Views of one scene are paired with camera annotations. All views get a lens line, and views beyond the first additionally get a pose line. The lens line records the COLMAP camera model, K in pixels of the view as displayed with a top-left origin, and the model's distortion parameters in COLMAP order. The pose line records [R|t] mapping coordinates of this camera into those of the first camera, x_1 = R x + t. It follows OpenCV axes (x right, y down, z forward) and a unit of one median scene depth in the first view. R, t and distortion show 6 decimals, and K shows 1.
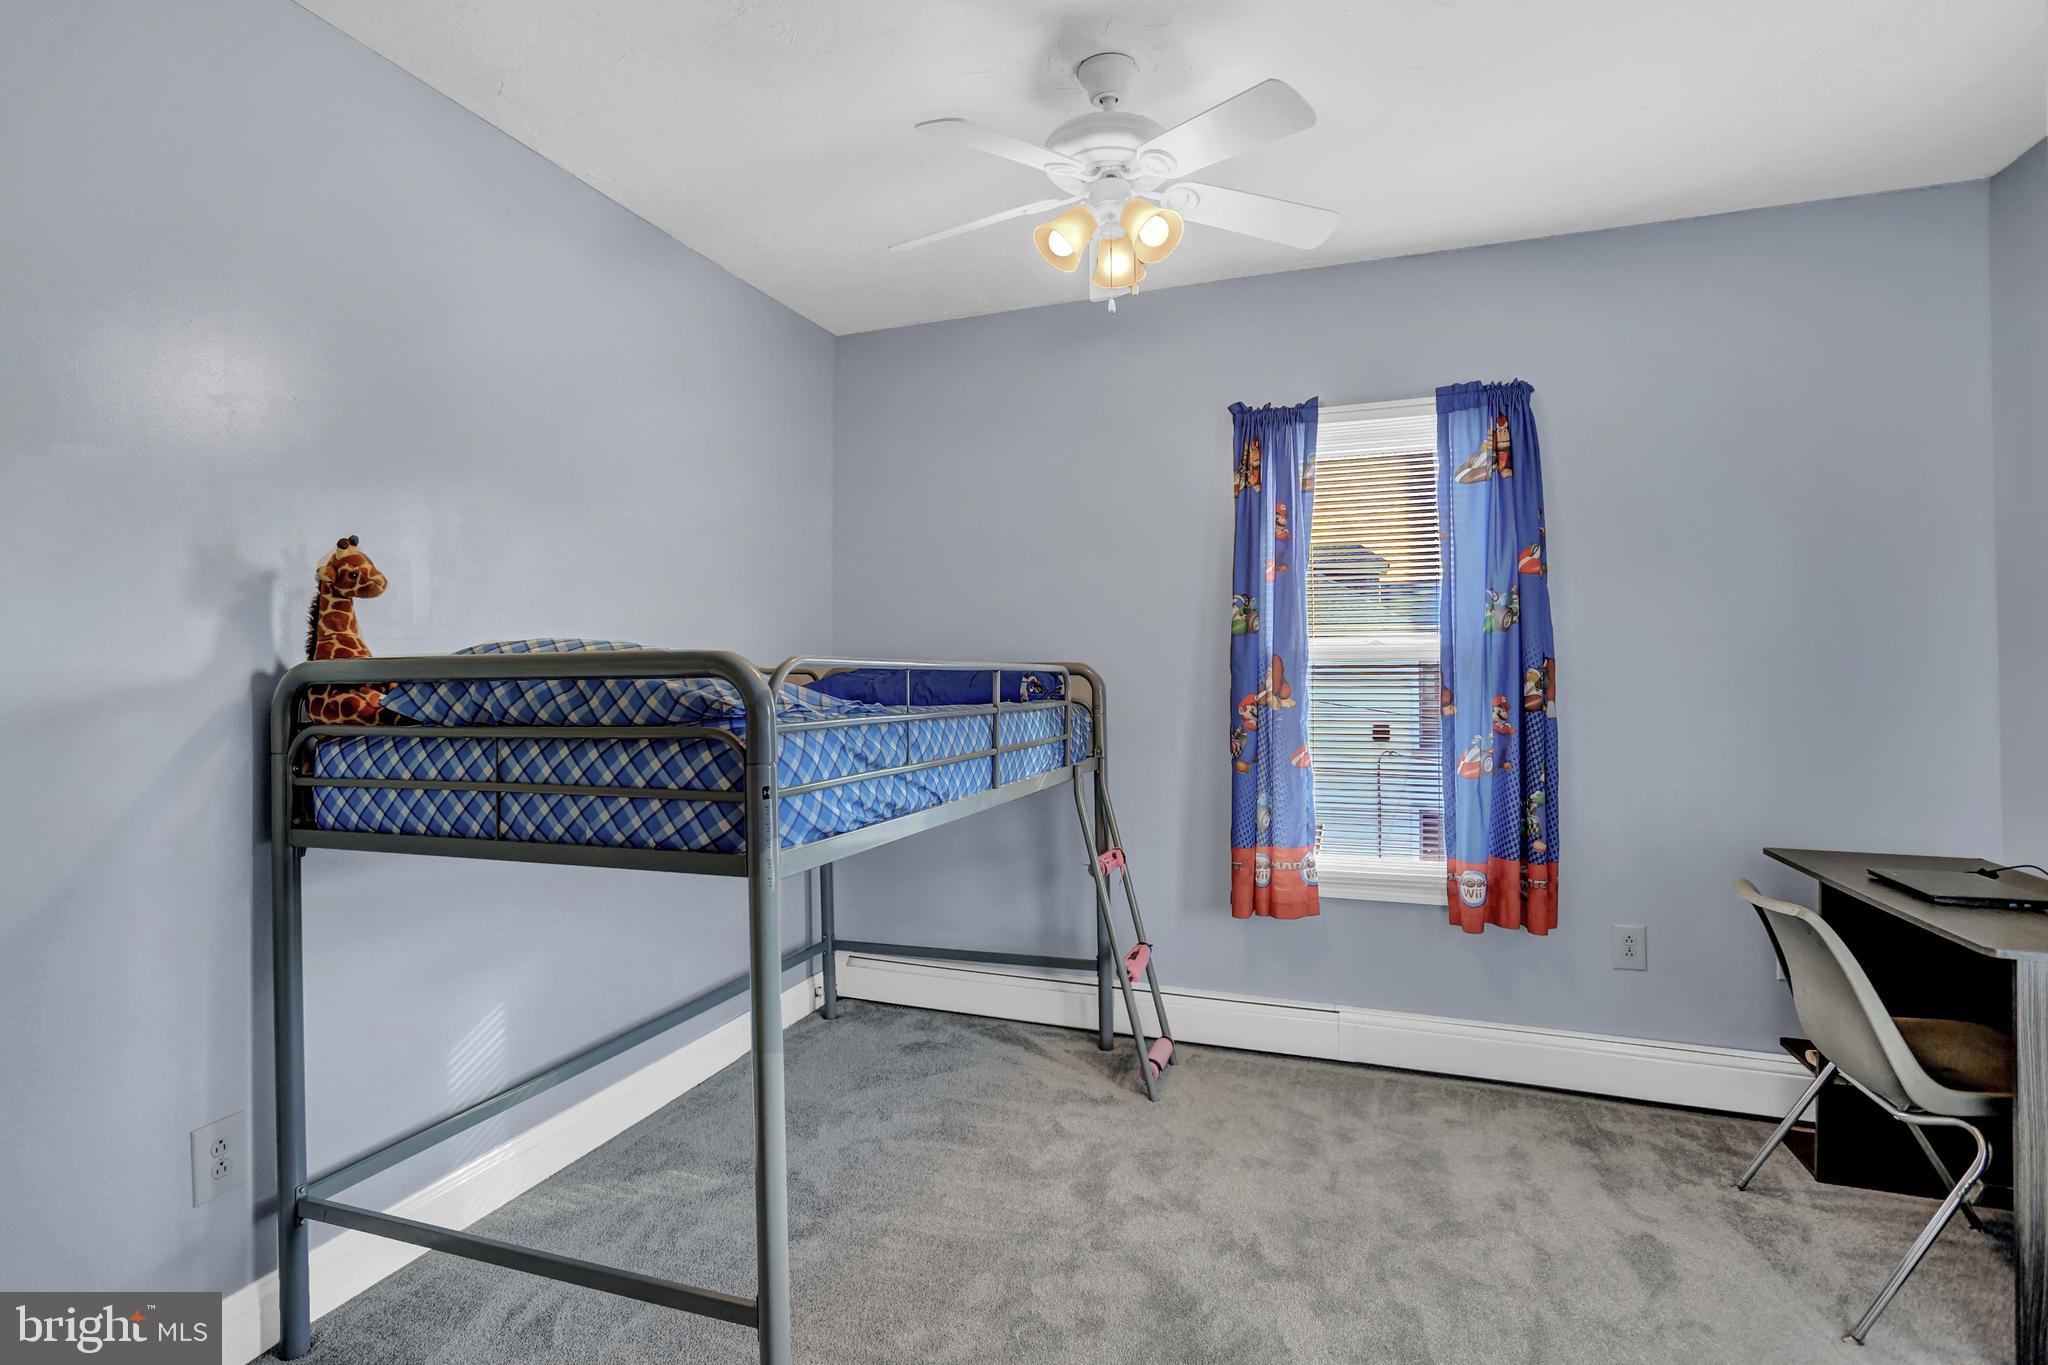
lens RADIAL K [[990.4, 0, 1002.1], [0, 990.4, 693.0], [0, 0, 1]] dist [-0.081369, 0.033735]
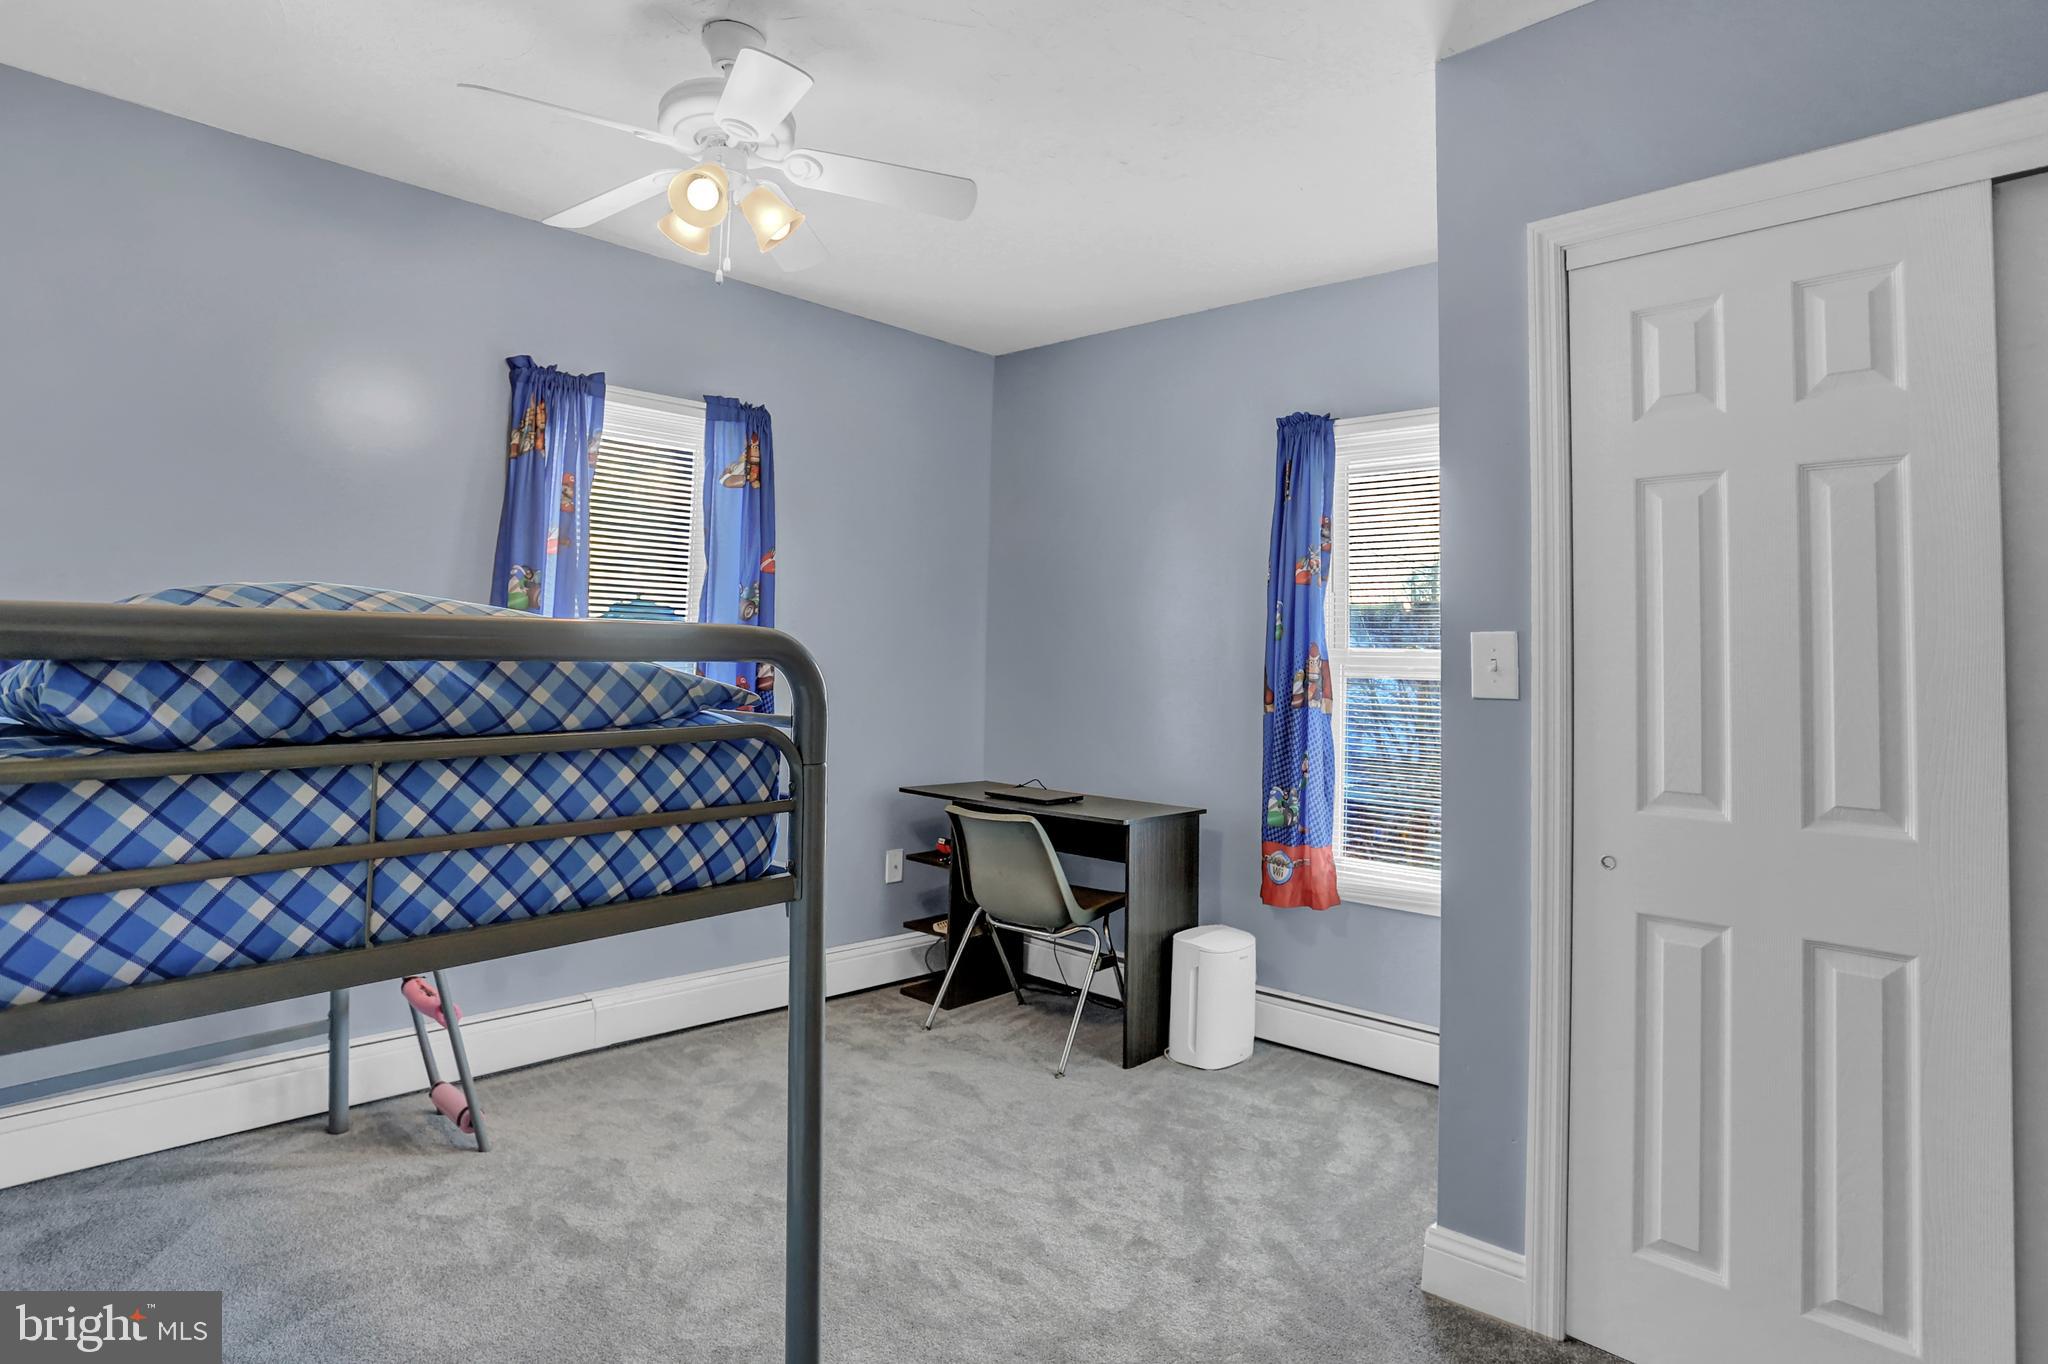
lens RADIAL K [[1025.9, 0, 1010.2], [0, 1025.9, 666.9], [0, 0, 1]] dist [-0.078161, 0.037221]
pose [[0.415896, 0.007129, 0.909384, -0.638180], [-0.003575, 0.999974, -0.006204, -0.004613], [-0.909405, -0.000671, 0.415911, 0.308413]]
